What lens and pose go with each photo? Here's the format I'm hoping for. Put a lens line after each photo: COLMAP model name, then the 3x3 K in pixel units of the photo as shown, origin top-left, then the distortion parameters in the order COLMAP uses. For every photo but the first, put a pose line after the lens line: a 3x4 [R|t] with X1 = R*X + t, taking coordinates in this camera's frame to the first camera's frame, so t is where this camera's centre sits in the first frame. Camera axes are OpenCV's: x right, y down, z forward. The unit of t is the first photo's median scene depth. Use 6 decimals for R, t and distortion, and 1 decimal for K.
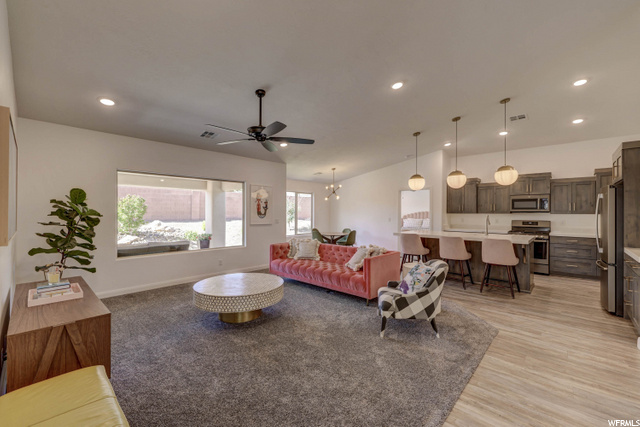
lens RADIAL K [[266.8, 0, 320.5], [0, 266.8, 210.8], [0, 0, 1]] dist [0.001752, 0.000467]
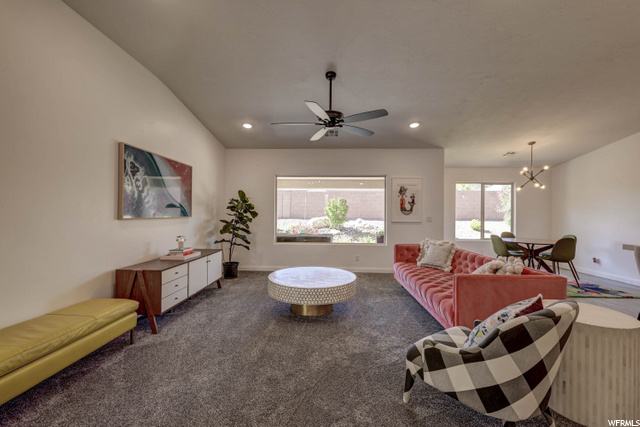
lens RADIAL K [[266.8, 0, 324.6], [0, 266.8, 212.6], [0, 0, 1]] dist [0.001752, 0.000467]
pose [[0.653080, -0.000619, -0.757288, 0.289316], [-0.000932, 0.999998, -0.001621, 0.023368], [0.757288, 0.001765, 0.653079, 0.237159]]
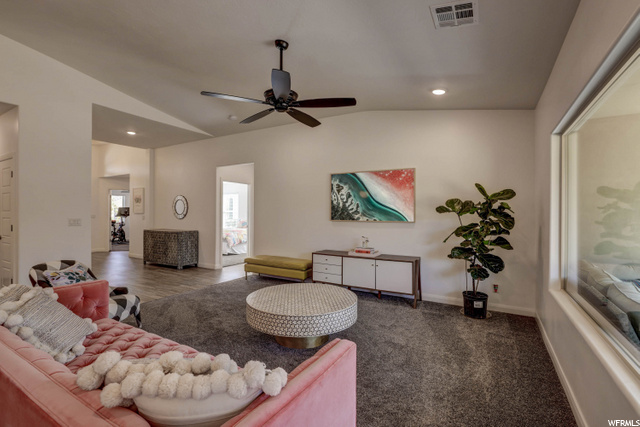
lens RADIAL K [[290.7, 0, 320.8], [0, 290.7, 213.5], [0, 0, 1]] dist [-0.005727, -0.000376]
pose [[-0.977429, -0.008326, -0.211101, -0.112364], [-0.007515, 0.999961, -0.004644, 0.017747], [0.211131, -0.002953, -0.977453, 1.128554]]
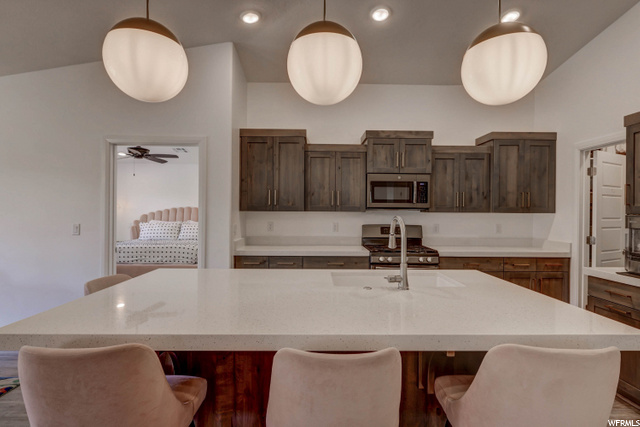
lens RADIAL K [[323.4, 0, 319.0], [0, 323.4, 212.9], [0, 0, 1]] dist [0.001285, 0.000222]
pose [[0.720682, -0.004785, 0.693249, 0.280816], [-0.007086, 0.999873, 0.014269, 0.005657], [-0.693229, -0.015196, 0.720557, 0.723141]]
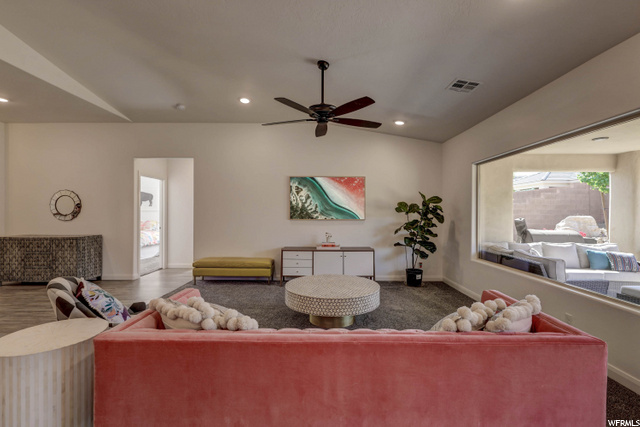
lens RADIAL K [[290.7, 0, 315.3], [0, 290.7, 214.5], [0, 0, 1]] dist [-0.005727, -0.000376]
pose [[-0.746573, -0.000357, -0.665304, 0.242070], [-0.001179, 0.999999, 0.000785, 0.017235], [0.665303, 0.001370, -0.746572, 1.041304]]
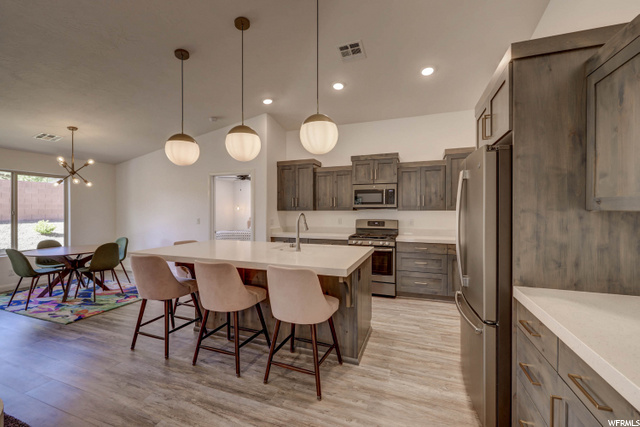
lens RADIAL K [[266.8, 0, 318.9], [0, 266.8, 210.8], [0, 0, 1]] dist [0.001752, 0.000467]
pose [[0.924603, -0.005664, 0.380890, 0.402045], [0.002837, 0.999964, 0.007983, 0.005950], [-0.380922, -0.006301, 0.924586, 0.428191]]
